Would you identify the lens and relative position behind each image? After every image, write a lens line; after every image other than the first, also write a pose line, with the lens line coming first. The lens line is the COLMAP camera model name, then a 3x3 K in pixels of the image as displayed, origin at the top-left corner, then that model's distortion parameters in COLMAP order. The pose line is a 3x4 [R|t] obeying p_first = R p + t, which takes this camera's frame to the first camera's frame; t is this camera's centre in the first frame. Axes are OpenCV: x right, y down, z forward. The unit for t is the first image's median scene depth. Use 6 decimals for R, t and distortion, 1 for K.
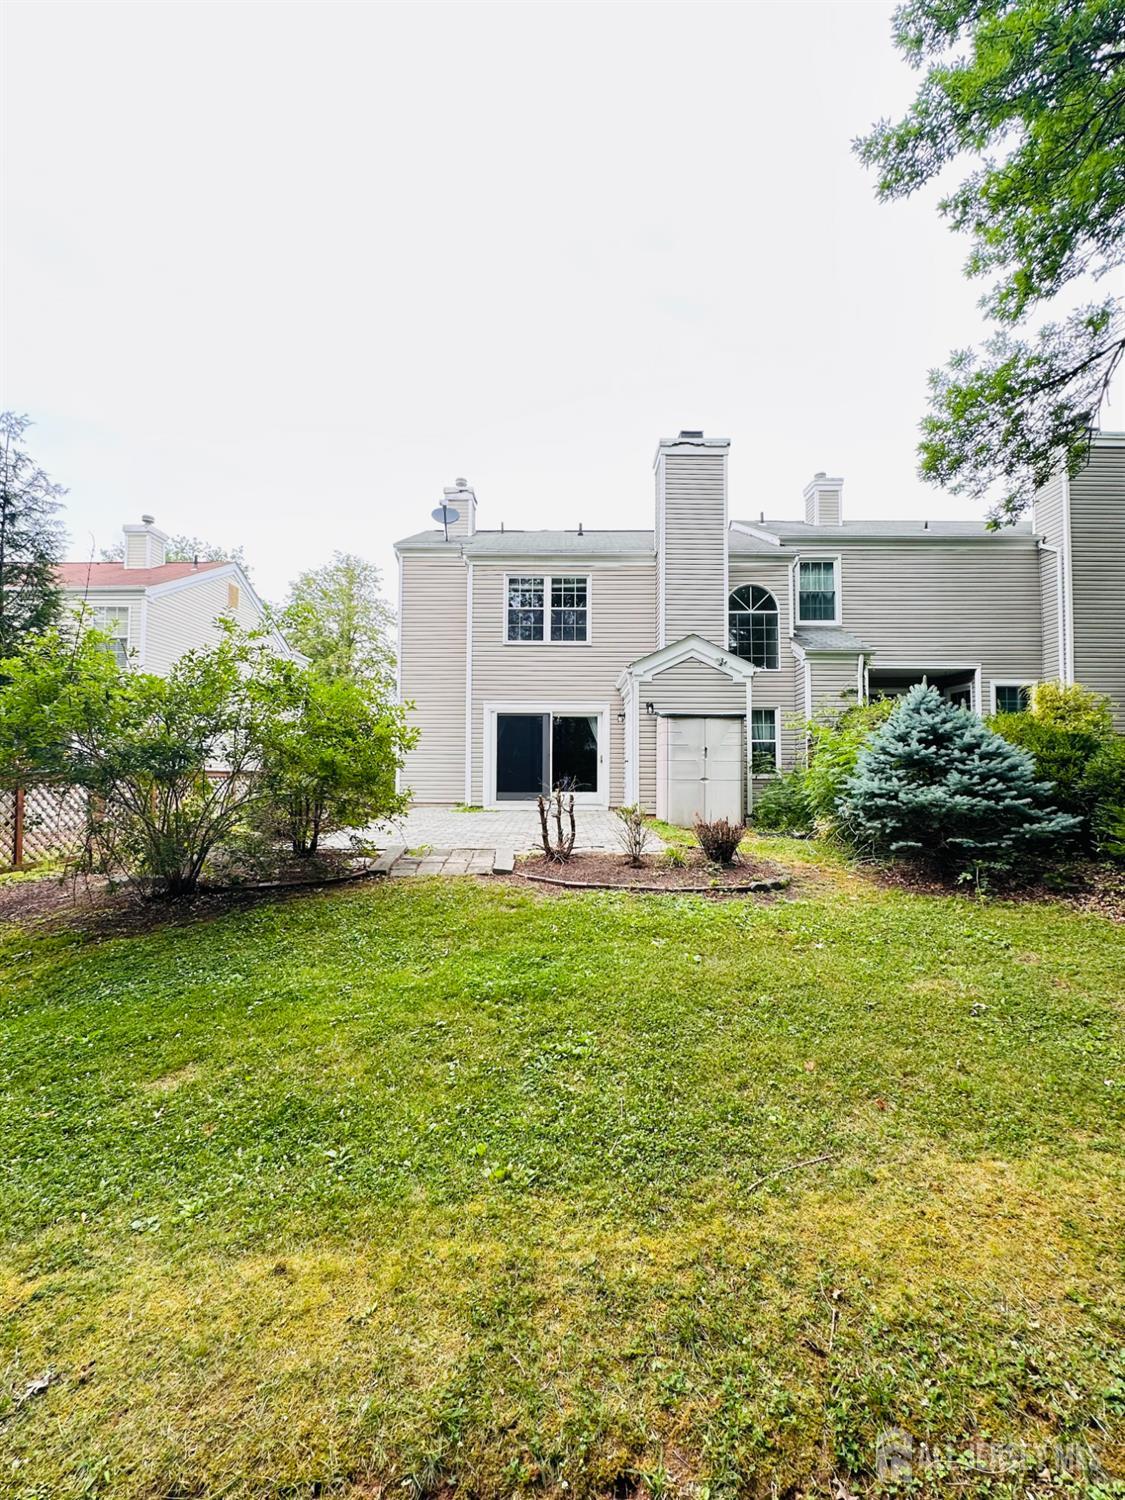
lens RADIAL K [[614.9, 0, 565.6], [0, 614.9, 748.1], [0, 0, 1]] dist [-0.005235, 0.001526]
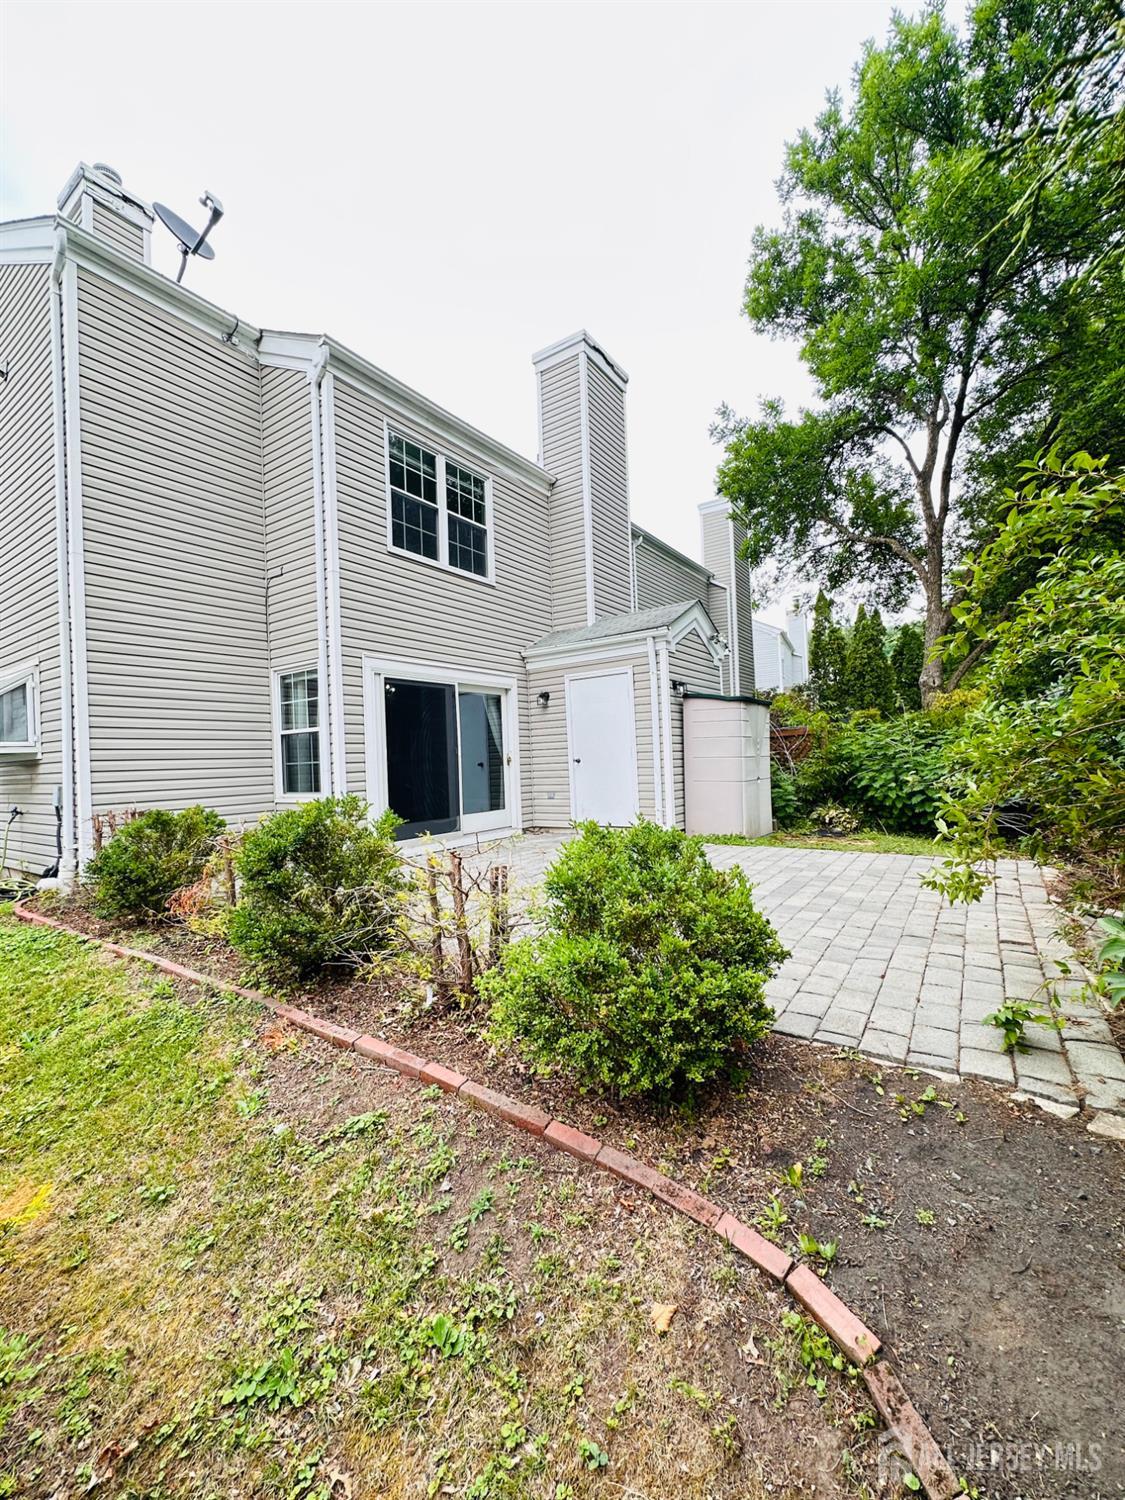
lens RADIAL K [[614.9, 0, 562.2], [0, 614.9, 748.1], [0, 0, 1]] dist [-0.005235, 0.001526]
pose [[0.549395, -0.014284, 0.835440, -0.467021], [0.020242, 0.999788, 0.003782, 0.004510], [-0.835317, 0.014833, 0.549568, 0.579062]]
